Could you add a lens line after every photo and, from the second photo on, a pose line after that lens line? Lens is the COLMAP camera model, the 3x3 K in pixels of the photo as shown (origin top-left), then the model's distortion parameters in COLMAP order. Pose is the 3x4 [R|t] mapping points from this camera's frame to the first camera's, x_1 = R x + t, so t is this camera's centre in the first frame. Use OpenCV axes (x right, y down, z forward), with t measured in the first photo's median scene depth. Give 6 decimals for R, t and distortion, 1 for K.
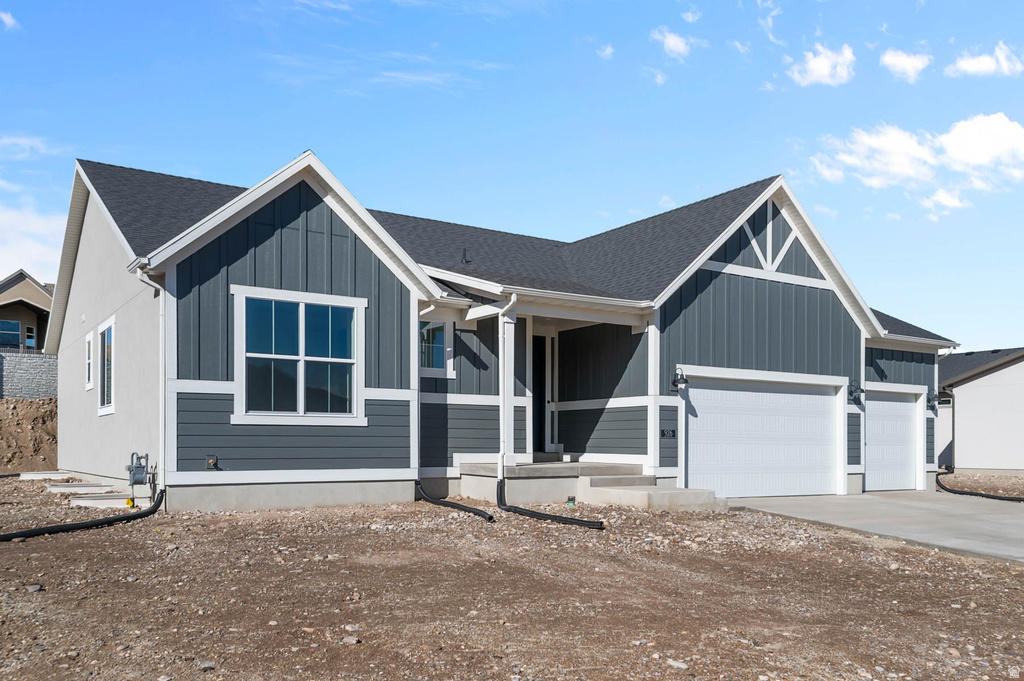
lens RADIAL K [[847.5, 0, 512.0], [0, 847.5, 340.5], [0, 0, 1]] dist [0.002607, 0.000142]
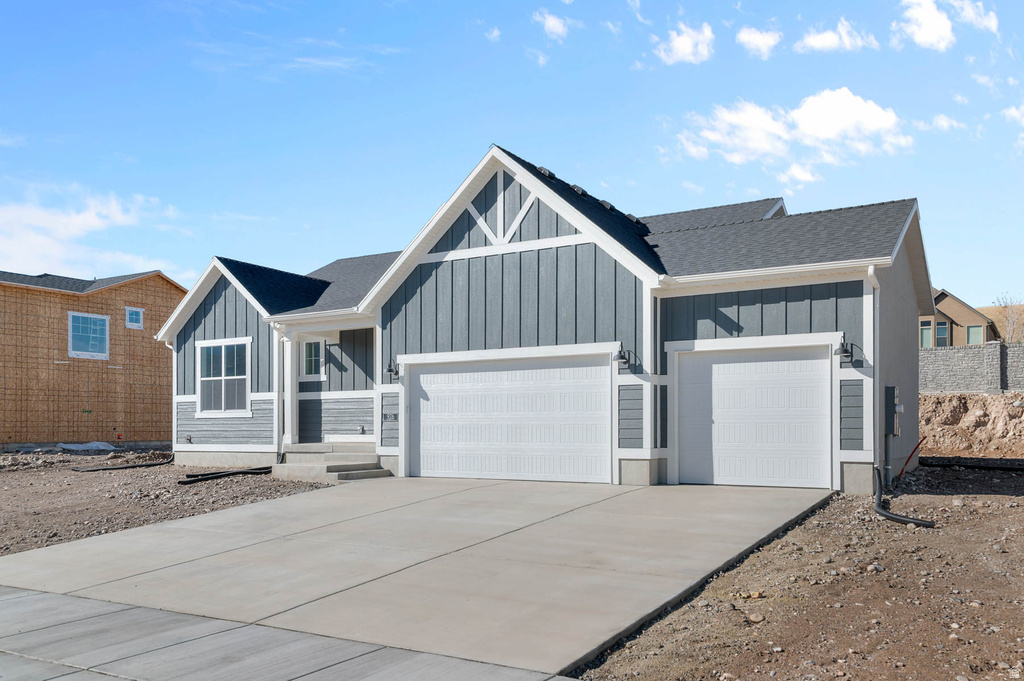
lens RADIAL K [[847.5, 0, 512.0], [0, 847.5, 340.5], [0, 0, 1]] dist [0.002607, 0.000142]
pose [[0.456359, -0.100005, -0.884158, 1.294265], [0.118173, 0.991674, -0.051170, 0.086131], [0.881914, -0.081132, 0.464377, 0.625759]]
